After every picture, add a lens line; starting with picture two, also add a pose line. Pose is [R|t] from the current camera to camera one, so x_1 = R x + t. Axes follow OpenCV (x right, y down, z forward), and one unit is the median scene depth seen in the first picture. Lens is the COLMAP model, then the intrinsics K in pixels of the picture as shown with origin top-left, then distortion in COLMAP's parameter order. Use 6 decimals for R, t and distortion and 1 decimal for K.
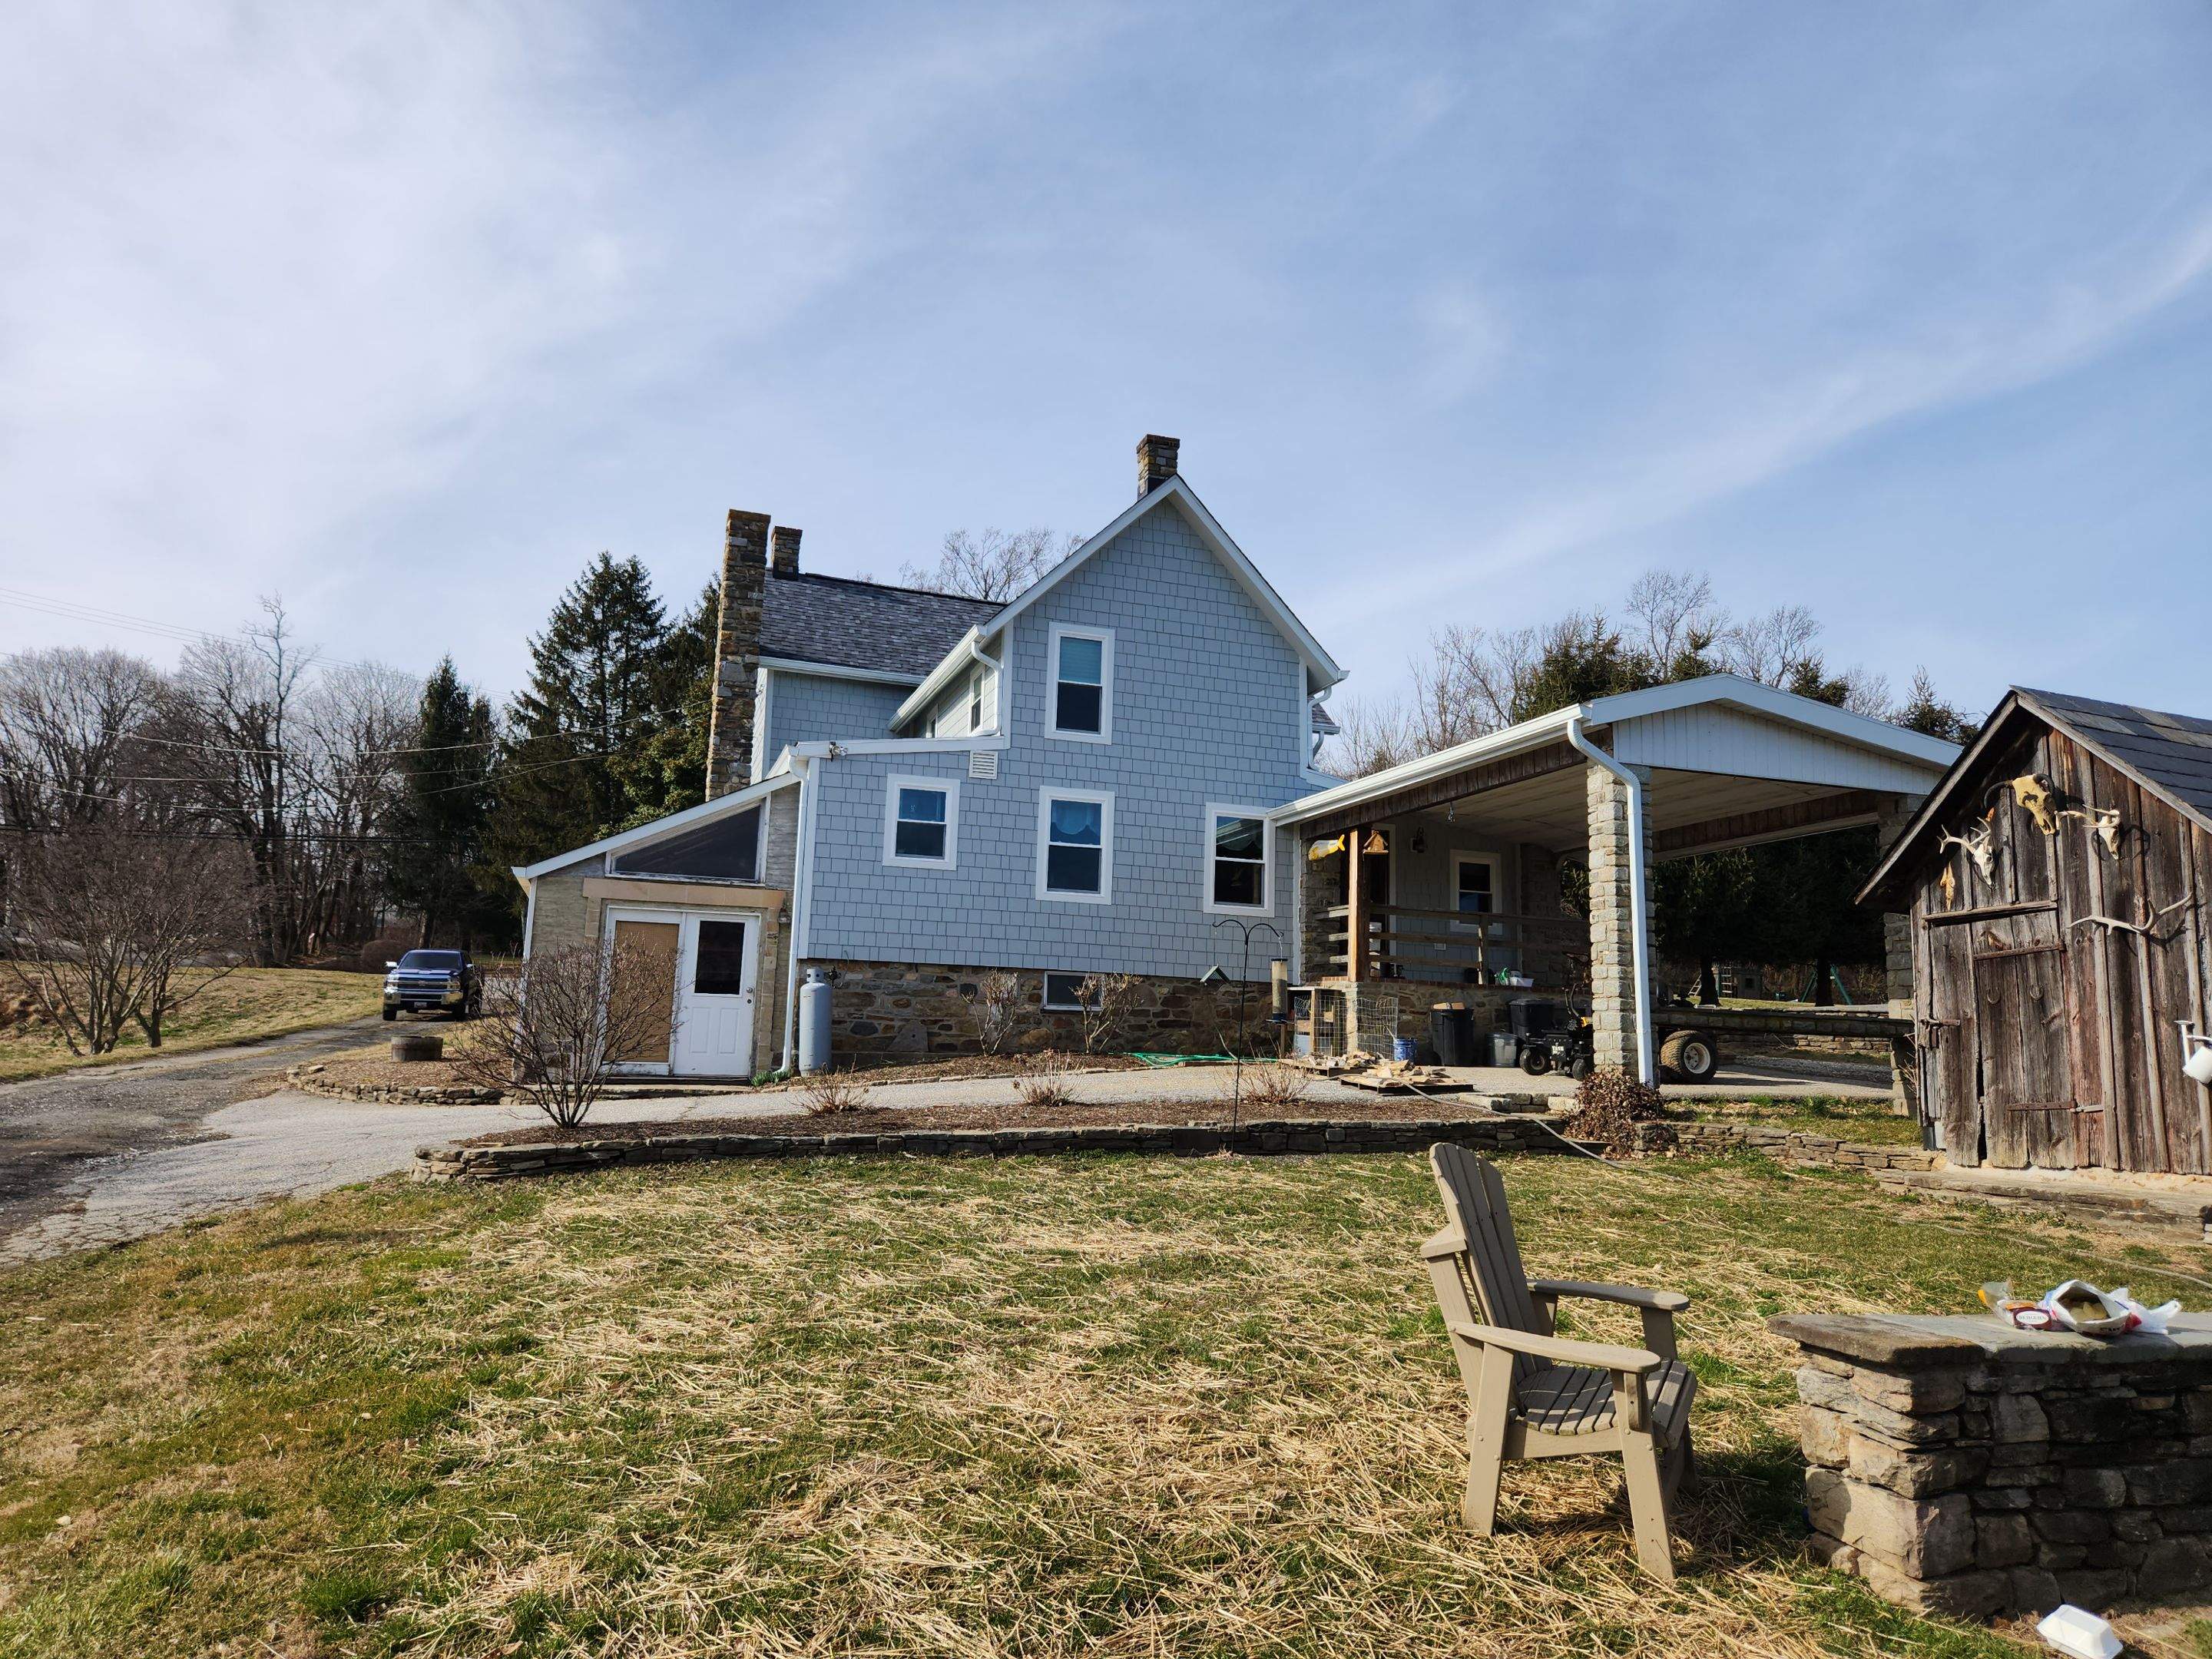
lens RADIAL K [[1466.2, 0, 1103.2], [0, 1466.2, 815.8], [0, 0, 1]] dist [0.040817, -0.028137]
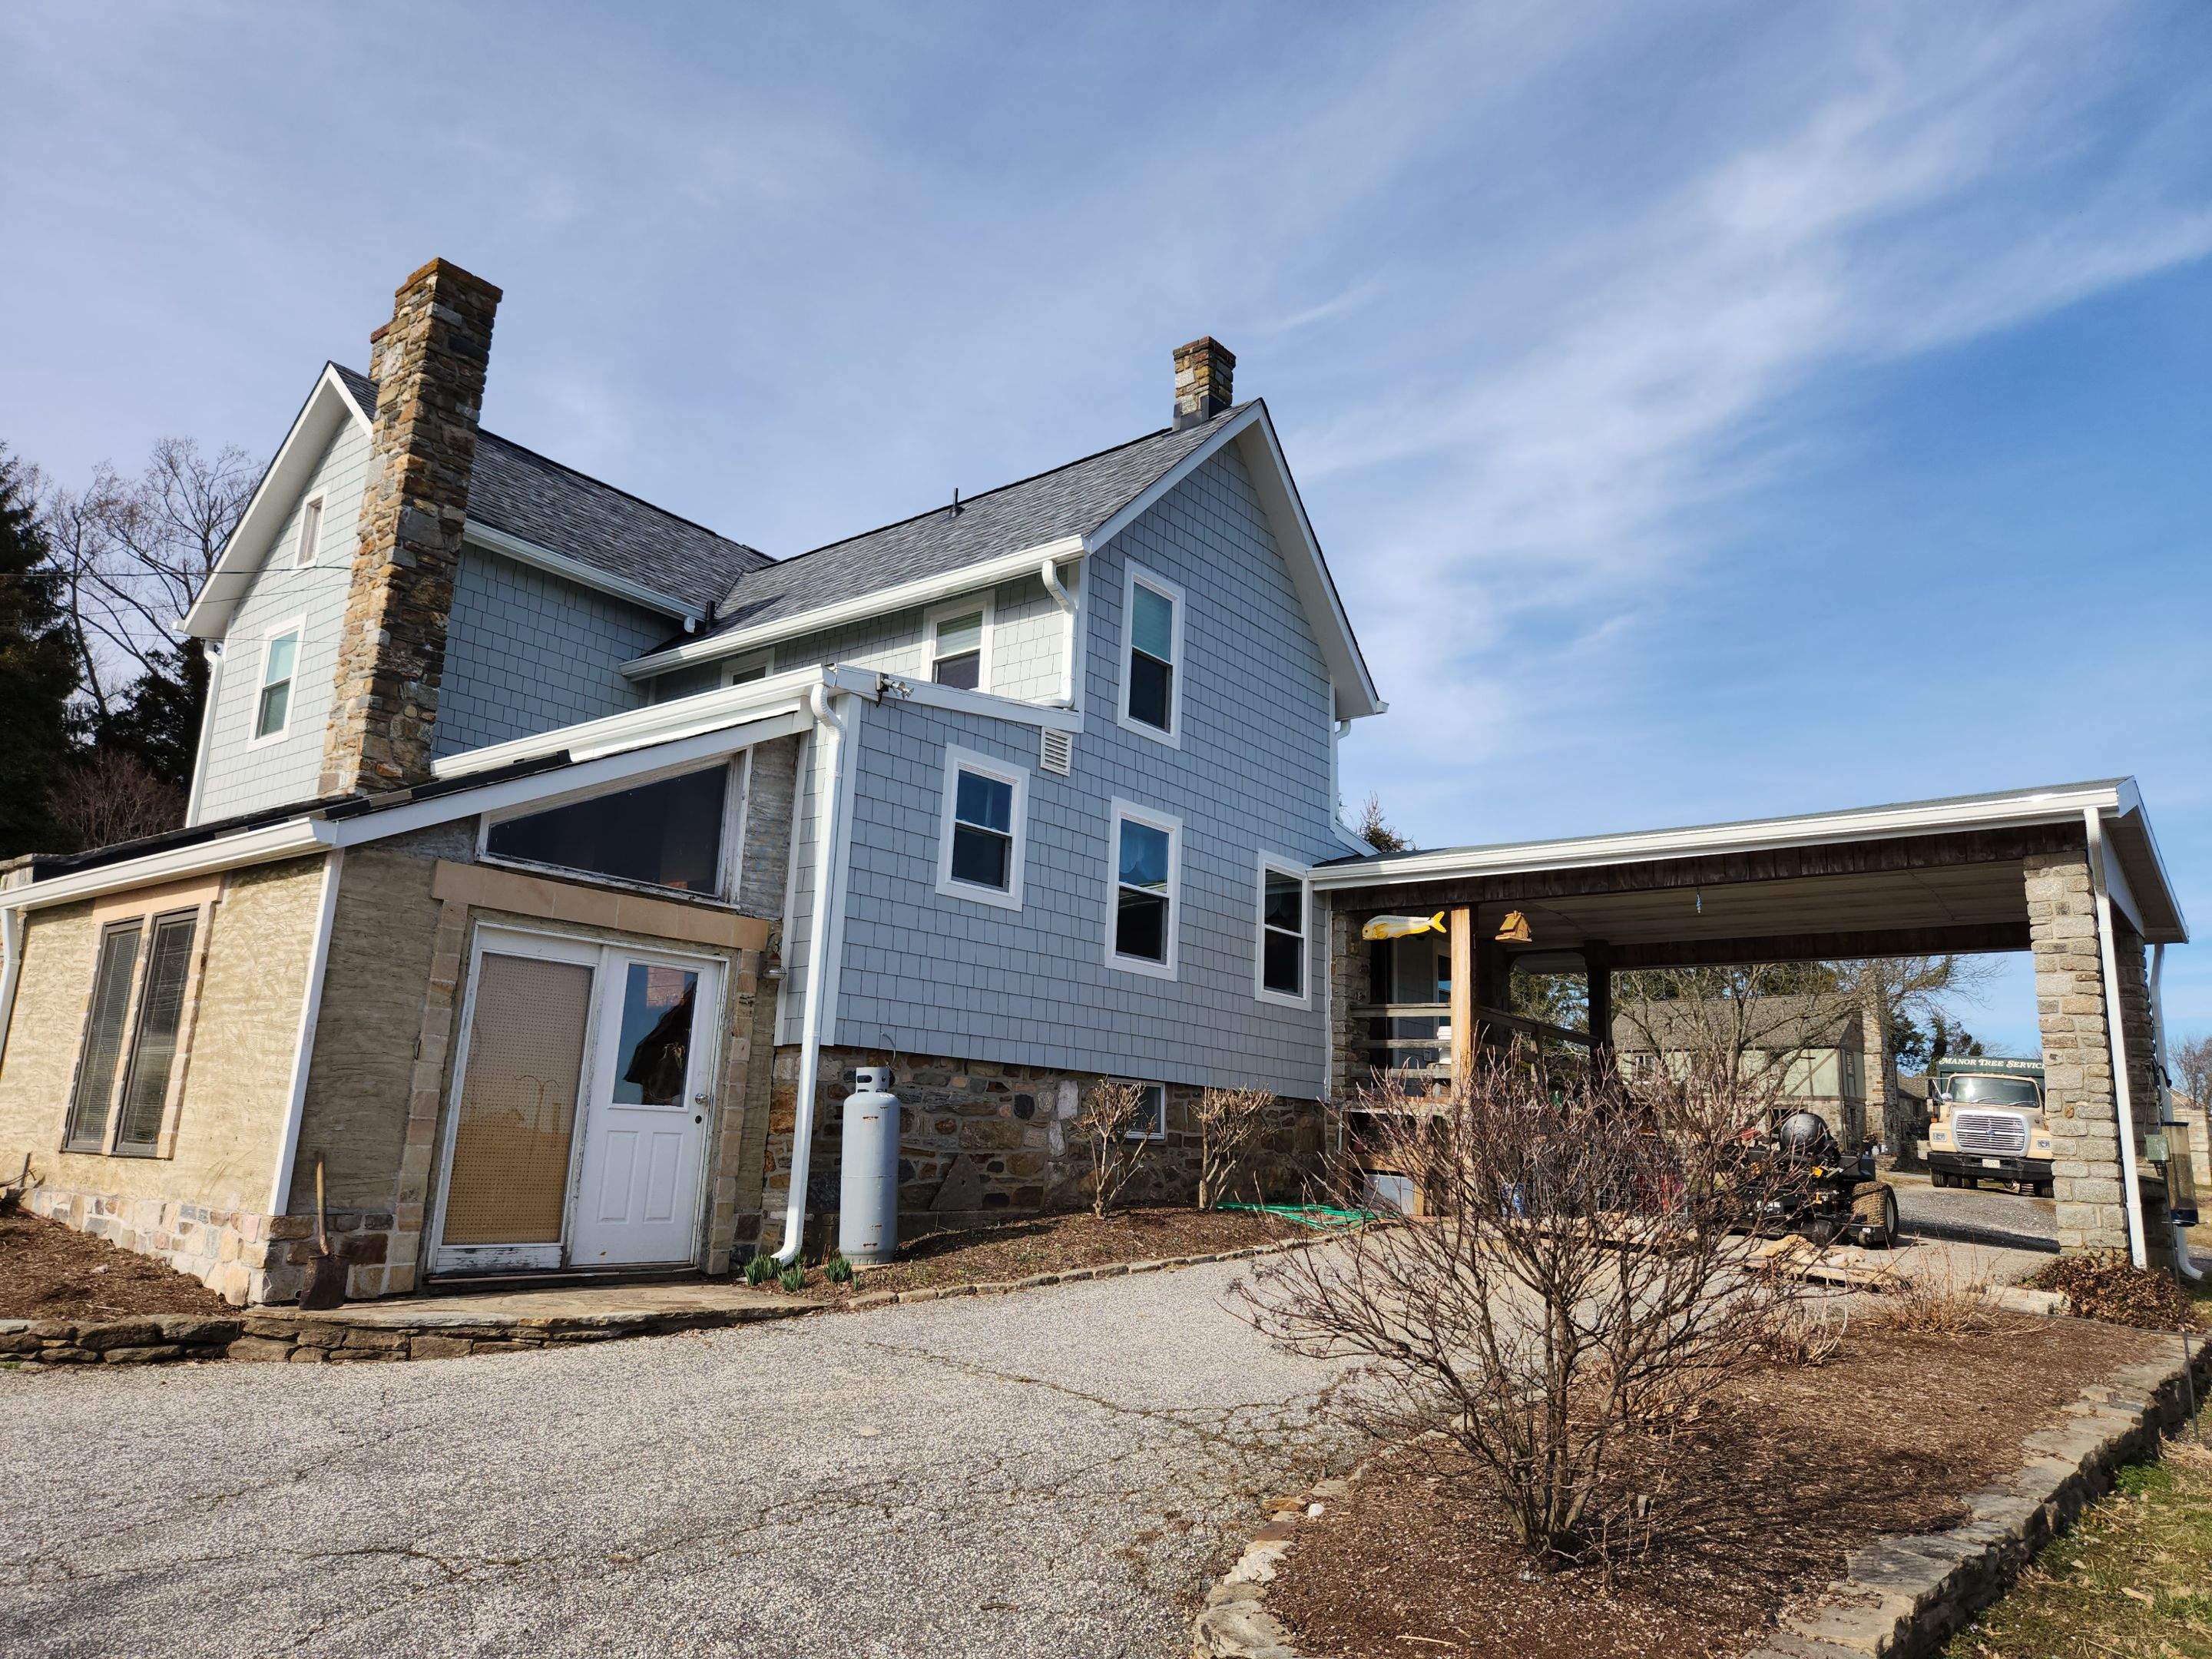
lens RADIAL K [[1466.2, 0, 1104.4], [0, 1466.2, 830.7], [0, 0, 1]] dist [0.040817, -0.028137]
pose [[0.836679, 0.122194, 0.533889, -0.404322], [-0.103305, 0.992506, -0.065266, 0.039525], [-0.537863, -0.000547, 0.843032, 0.449330]]
